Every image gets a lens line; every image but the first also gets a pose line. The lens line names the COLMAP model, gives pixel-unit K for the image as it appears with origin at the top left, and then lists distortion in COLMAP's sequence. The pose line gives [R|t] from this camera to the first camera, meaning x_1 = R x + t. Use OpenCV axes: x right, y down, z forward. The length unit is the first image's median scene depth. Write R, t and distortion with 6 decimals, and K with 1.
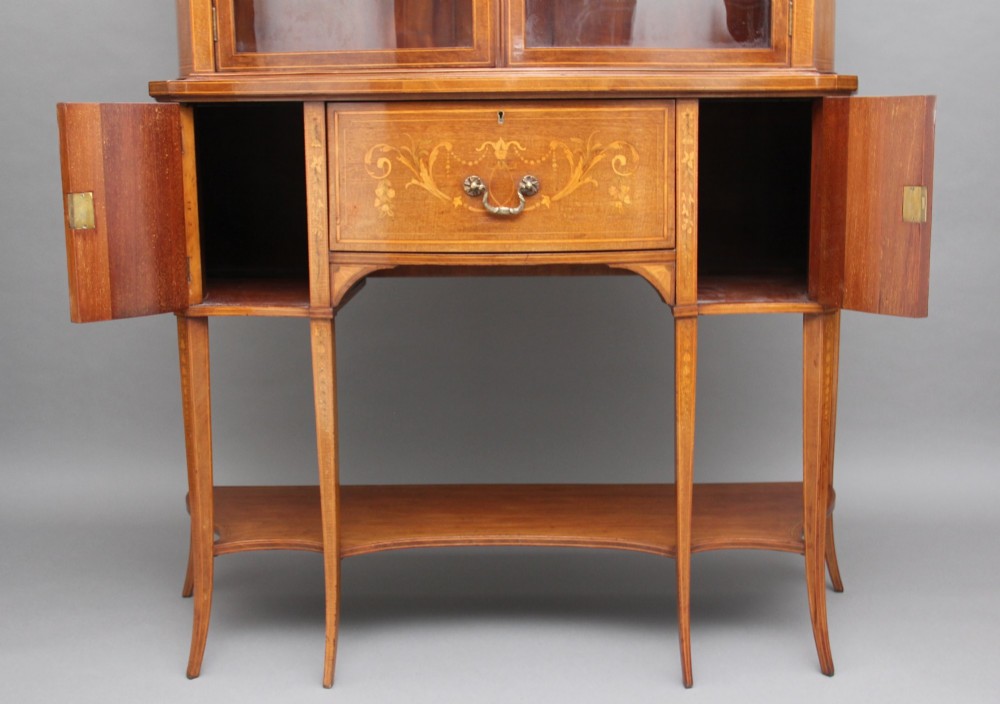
lens RADIAL K [[1252.6, 0, 516.5], [0, 1252.6, 351.9], [0, 0, 1]] dist [-0.045270, 0.040721]
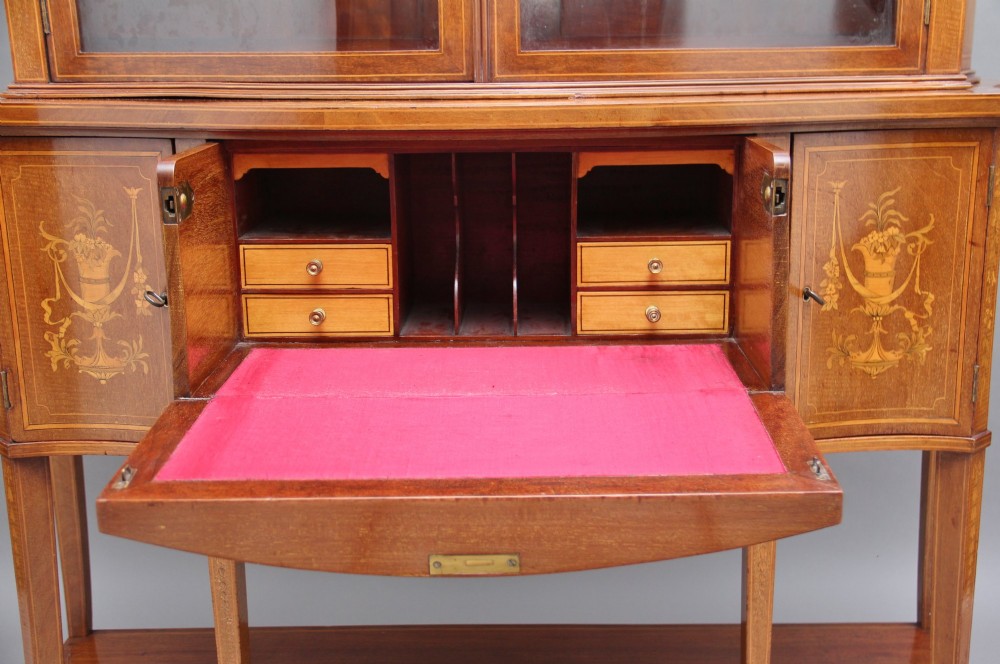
lens RADIAL K [[1189.2, 0, 518.7], [0, 1189.2, 341.0], [0, 0, 1]] dist [-0.009962, 0.221171]
pose [[0.999996, -0.002743, -0.000754, 0.006402], [0.002784, 0.998057, 0.062252, -0.132845], [0.000582, -0.062254, 0.998060, 0.378601]]
